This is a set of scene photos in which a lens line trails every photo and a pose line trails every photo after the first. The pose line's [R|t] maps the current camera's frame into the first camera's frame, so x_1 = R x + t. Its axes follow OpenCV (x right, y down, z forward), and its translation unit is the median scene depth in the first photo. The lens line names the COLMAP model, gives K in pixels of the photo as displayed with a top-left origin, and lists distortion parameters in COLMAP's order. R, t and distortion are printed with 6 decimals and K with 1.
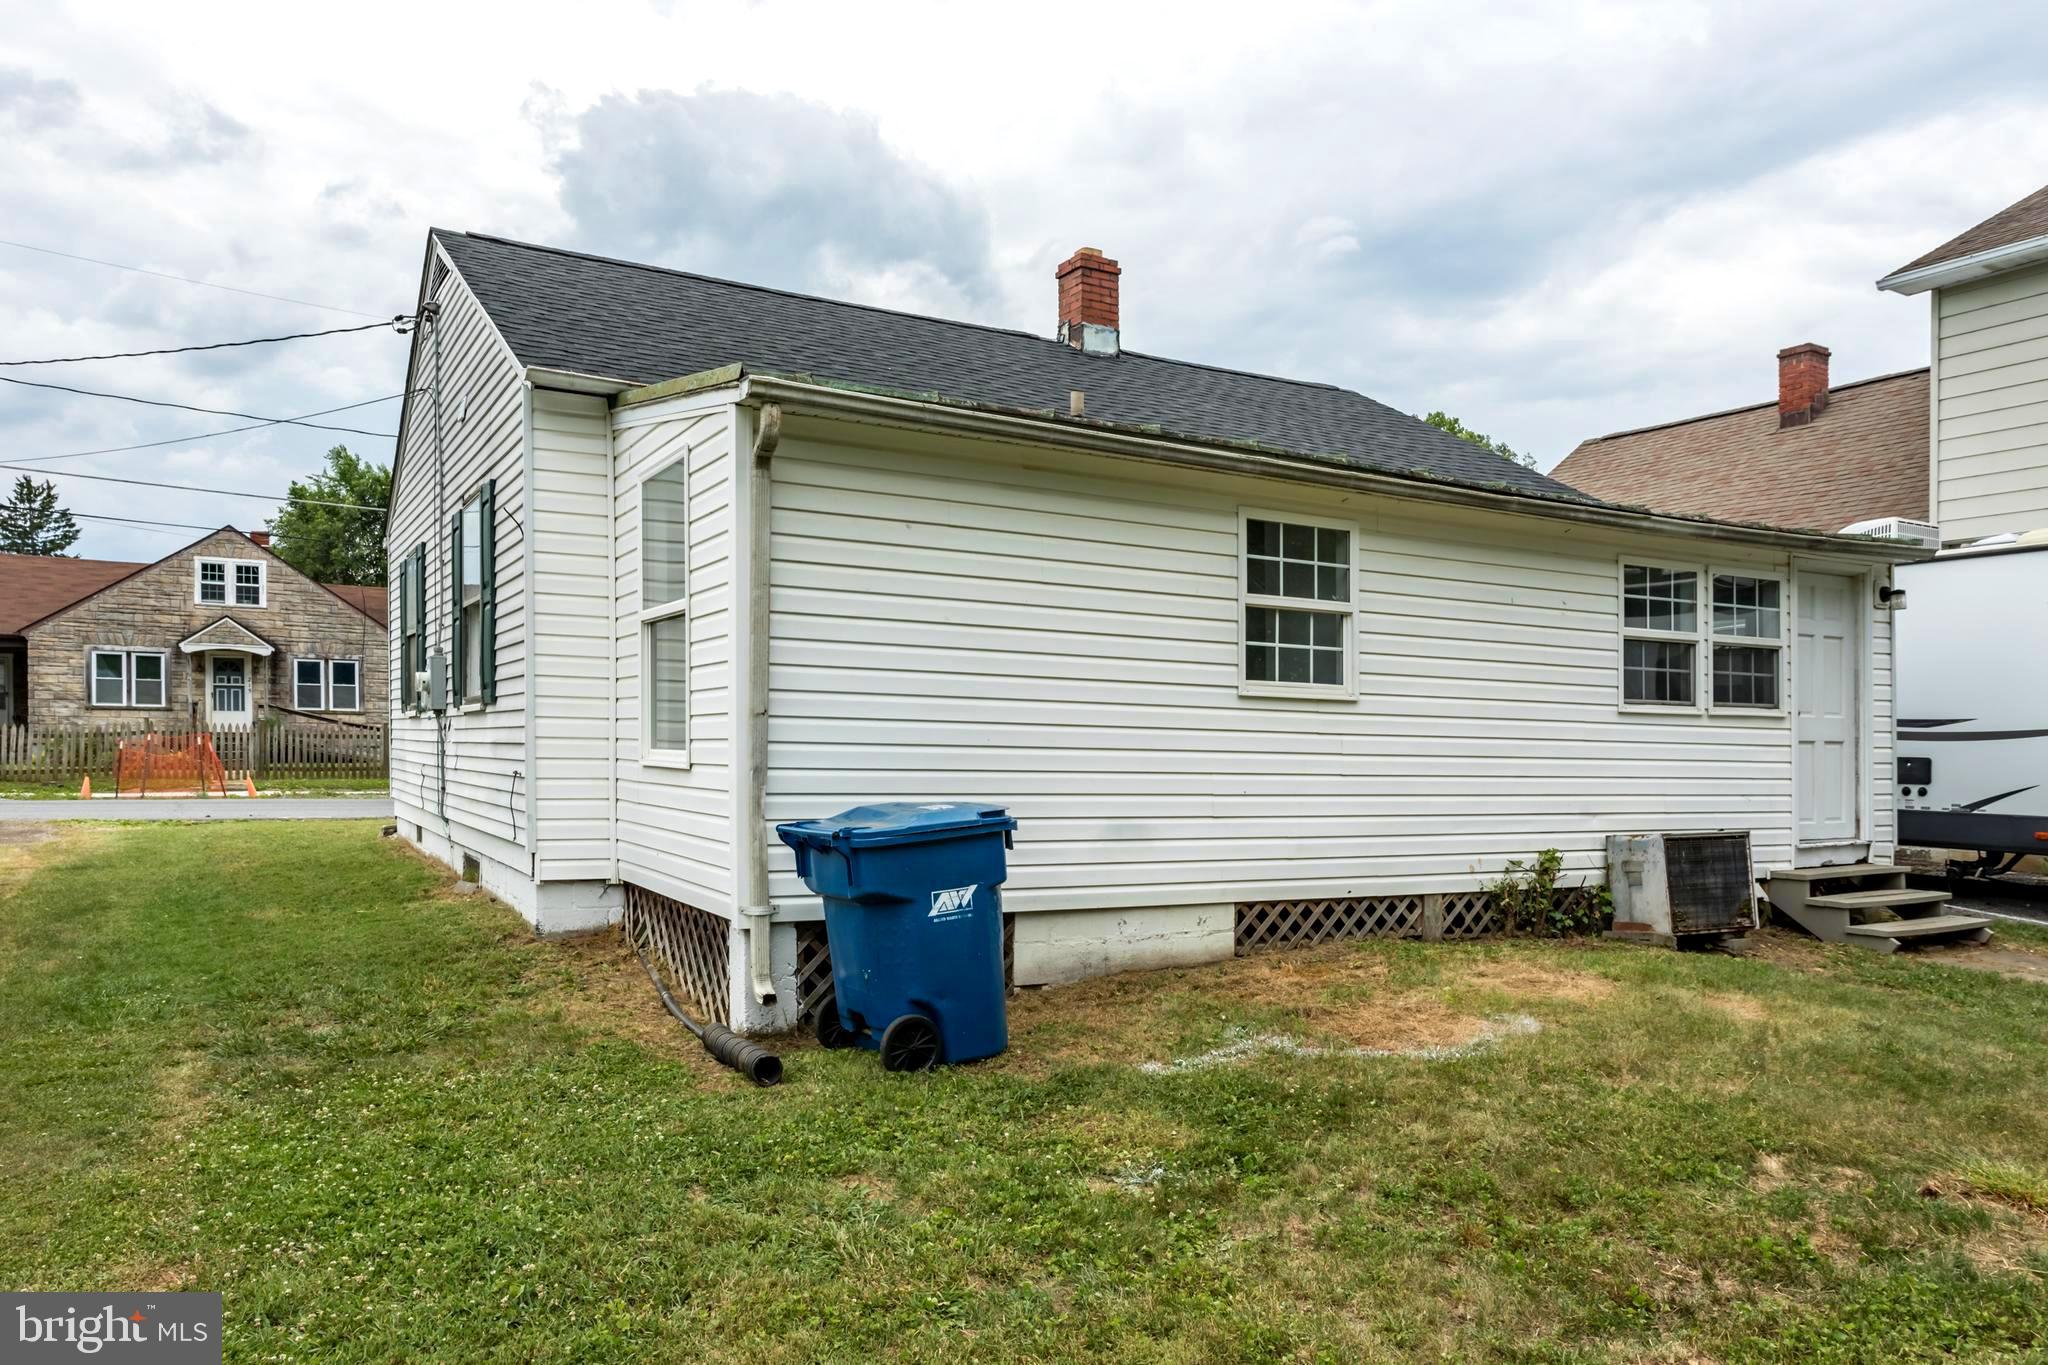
lens RADIAL K [[1438.1, 0, 1019.8], [0, 1438.1, 726.6], [0, 0, 1]] dist [0.004619, 0.001235]
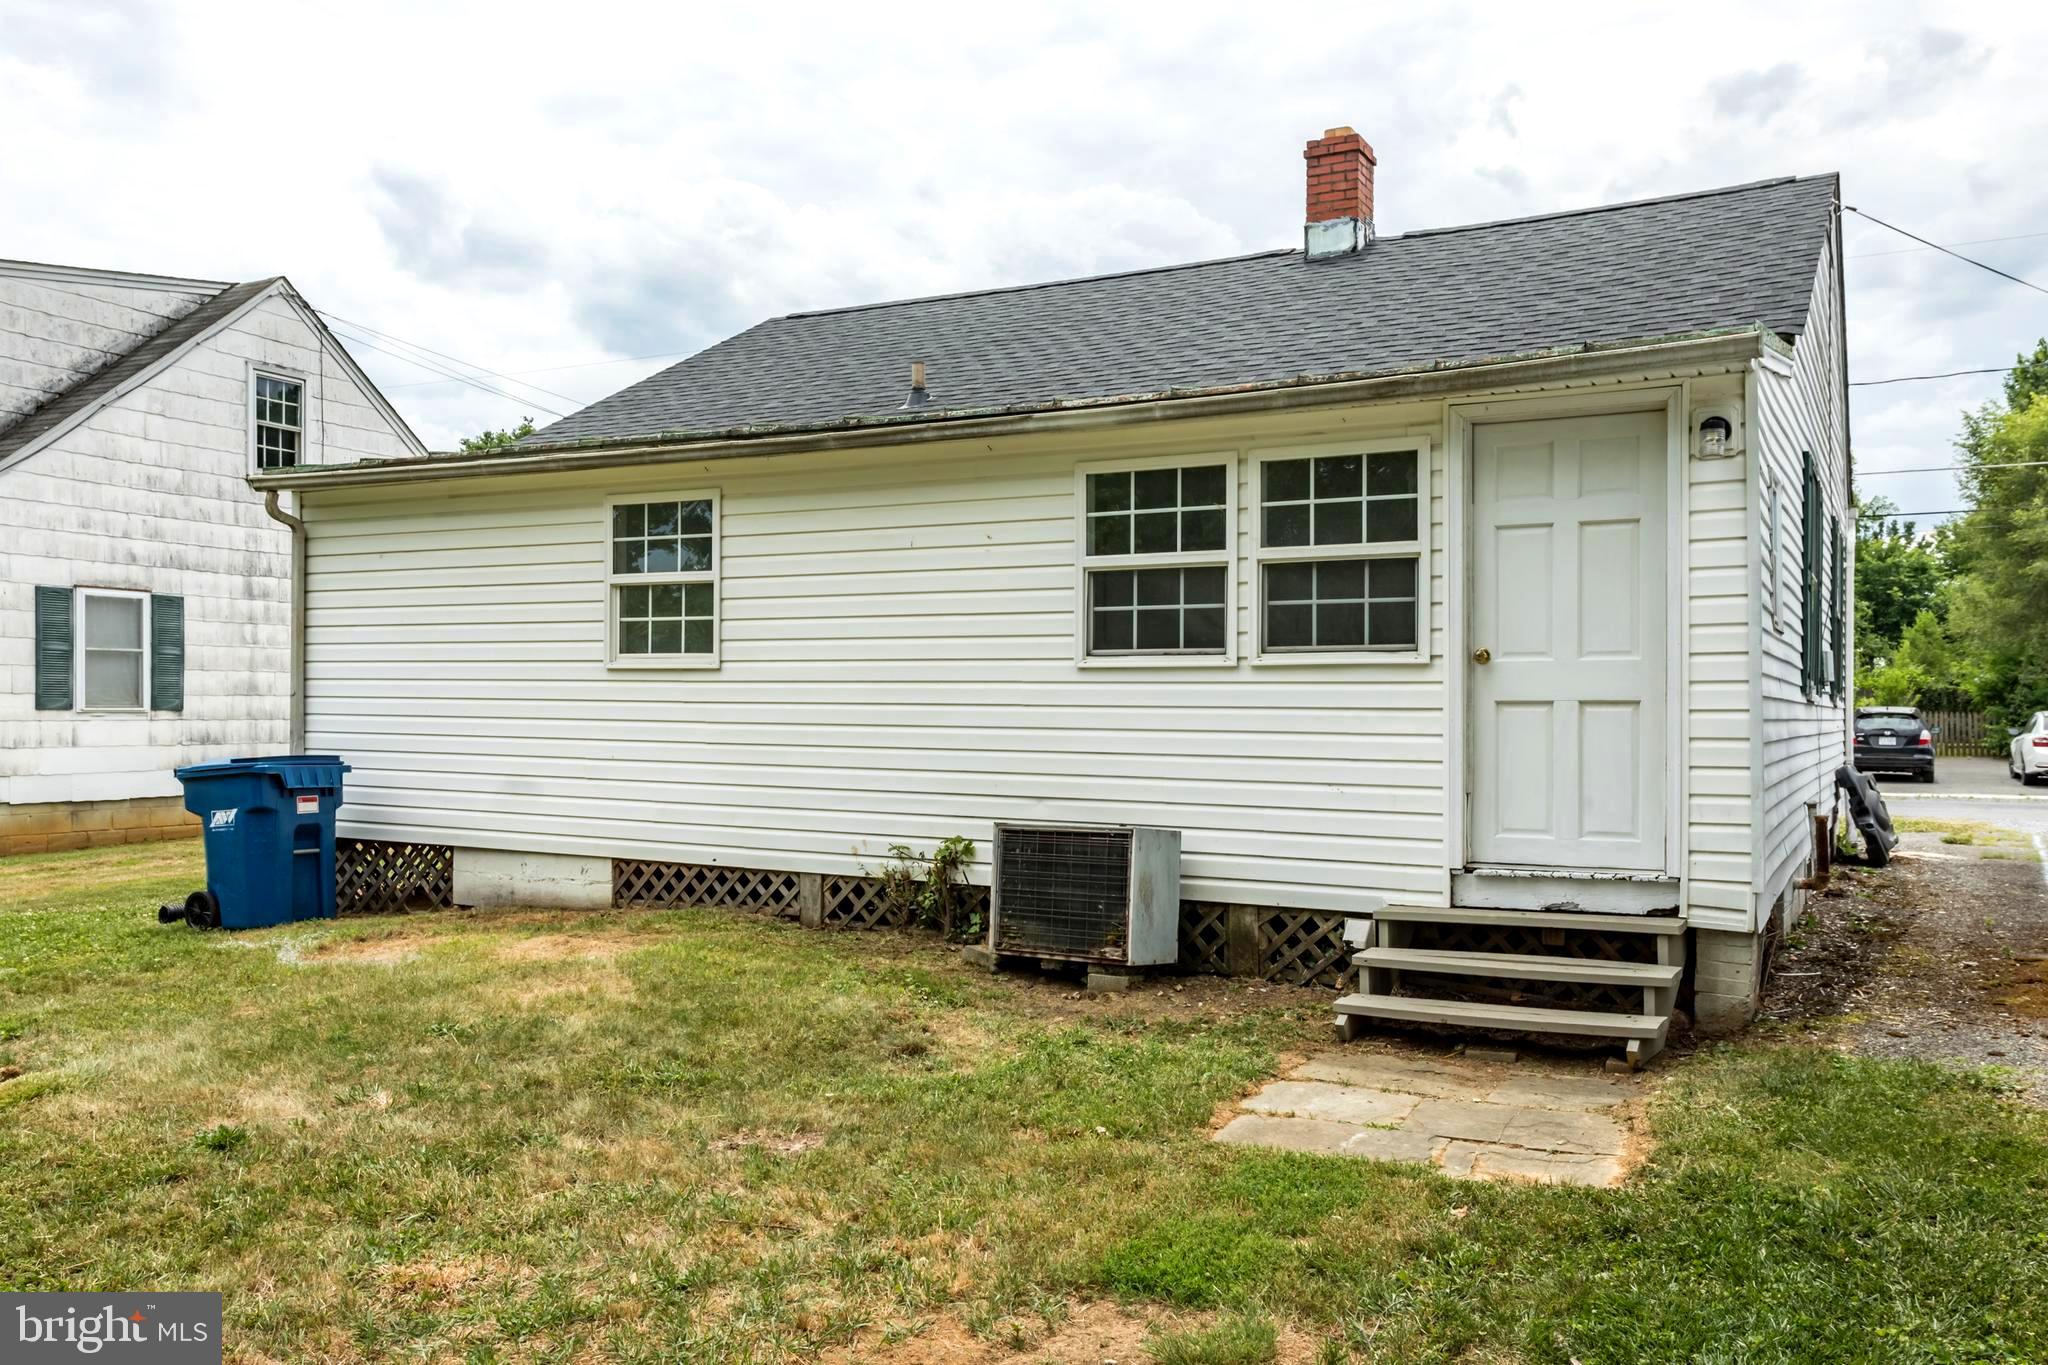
lens RADIAL K [[1606.9, 0, 1022.1], [0, 1606.9, 712.9], [0, 0, 1]] dist [0.004183, 0.001404]
pose [[0.520606, -0.009450, -0.853745, 1.269226], [0.011439, 0.999926, -0.004092, 0.019327], [0.853720, -0.007635, 0.520676, 0.587802]]
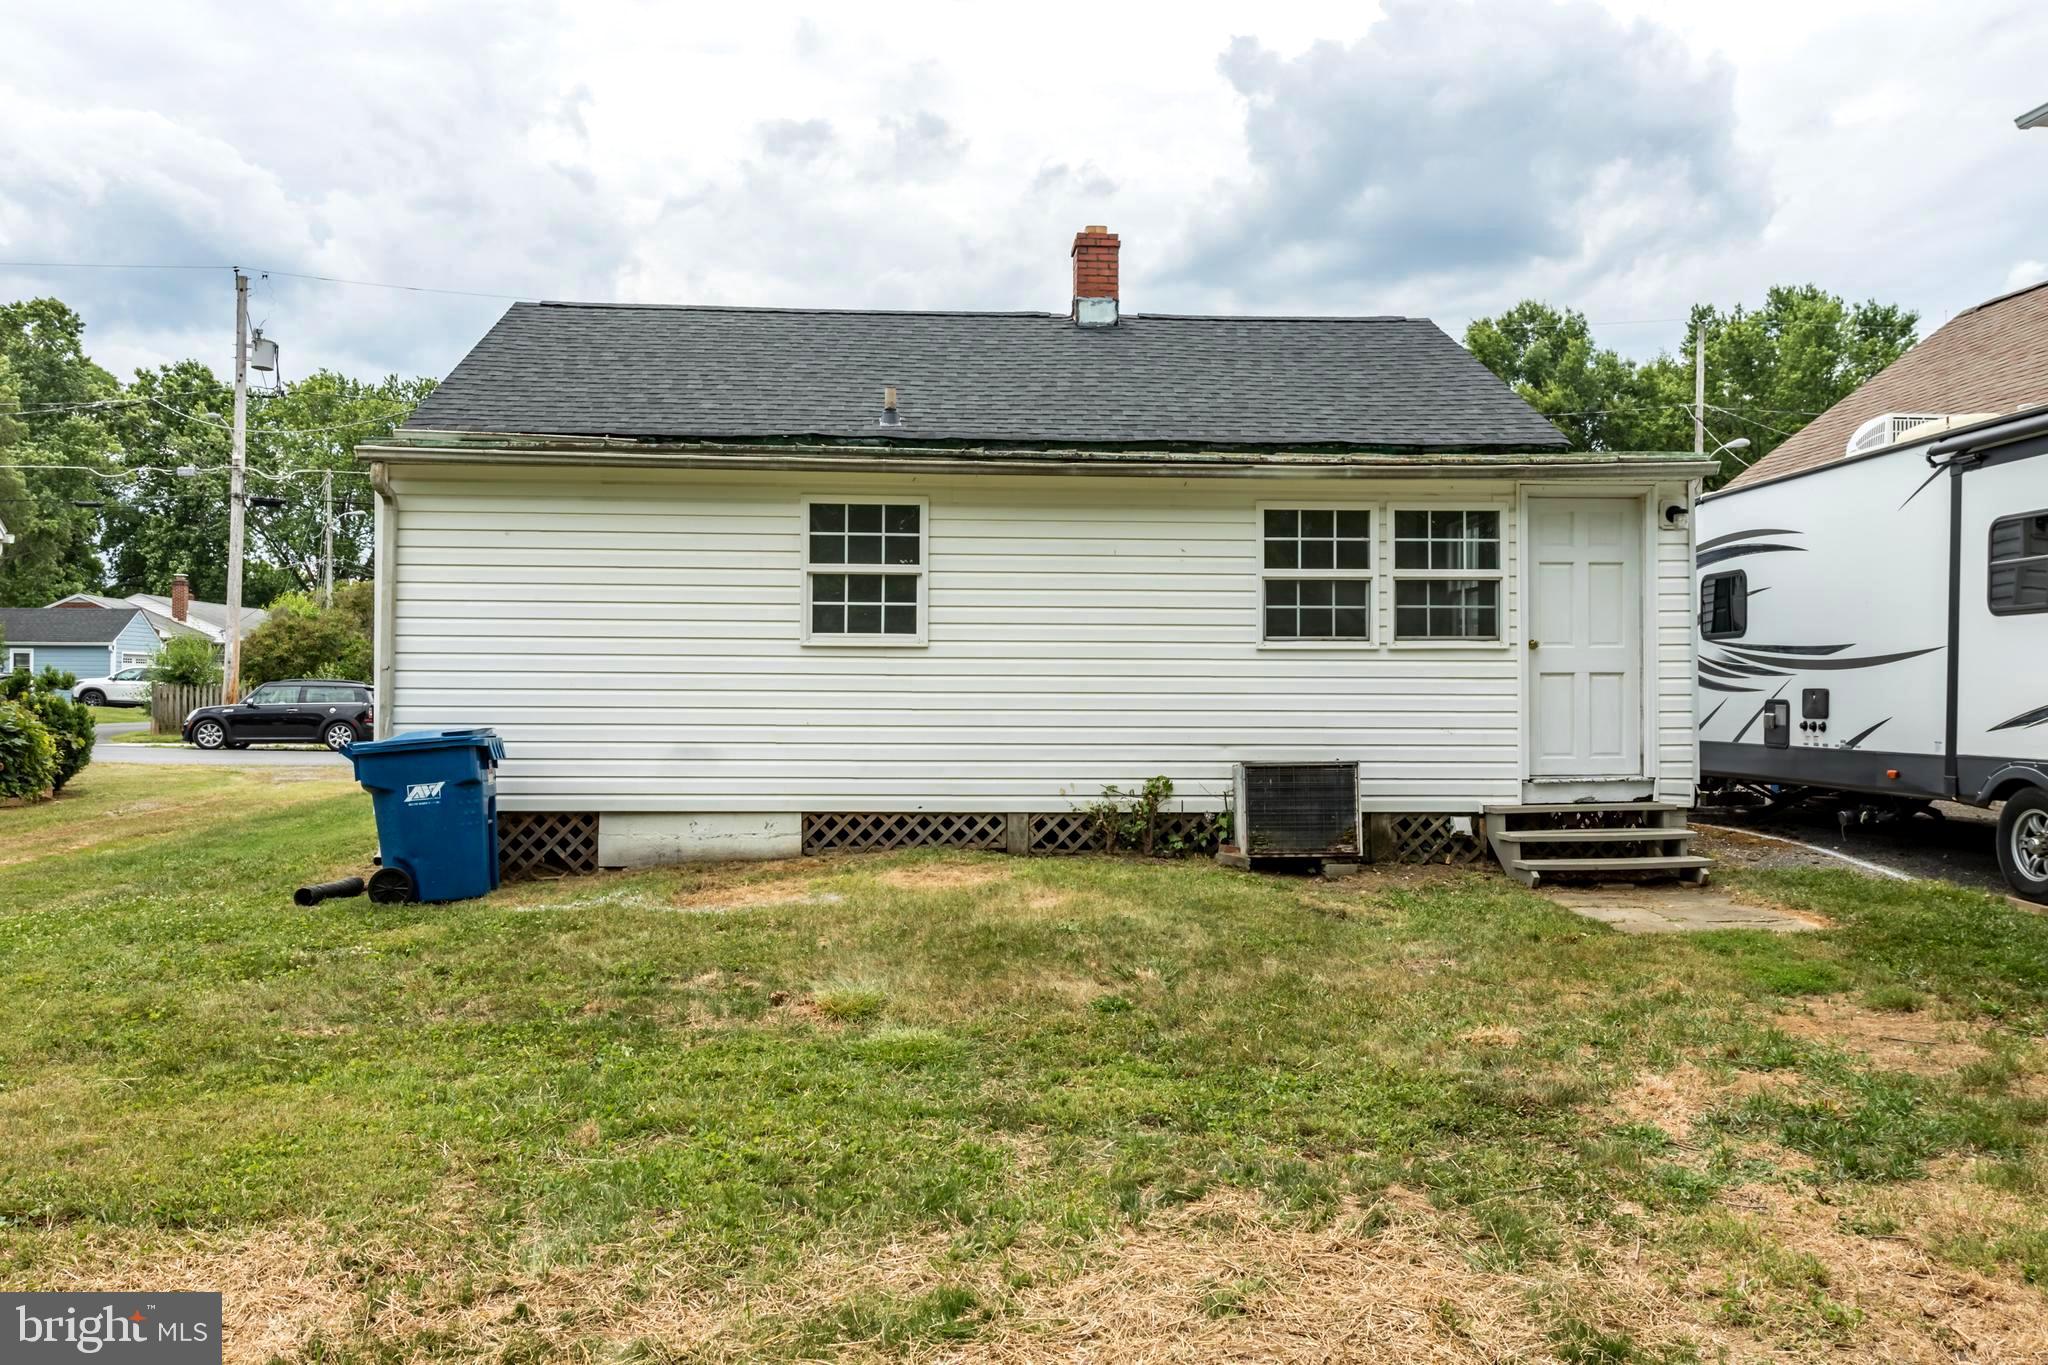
lens RADIAL K [[1572.1, 0, 1024.0], [0, 1572.1, 682.5], [0, 0, 1]] dist [-0.003837, -0.000164]
pose [[0.896130, -0.017005, -0.443467, 0.867800], [0.018335, 0.999831, -0.001288, 0.014221], [0.443414, -0.006976, 0.896290, -0.127648]]
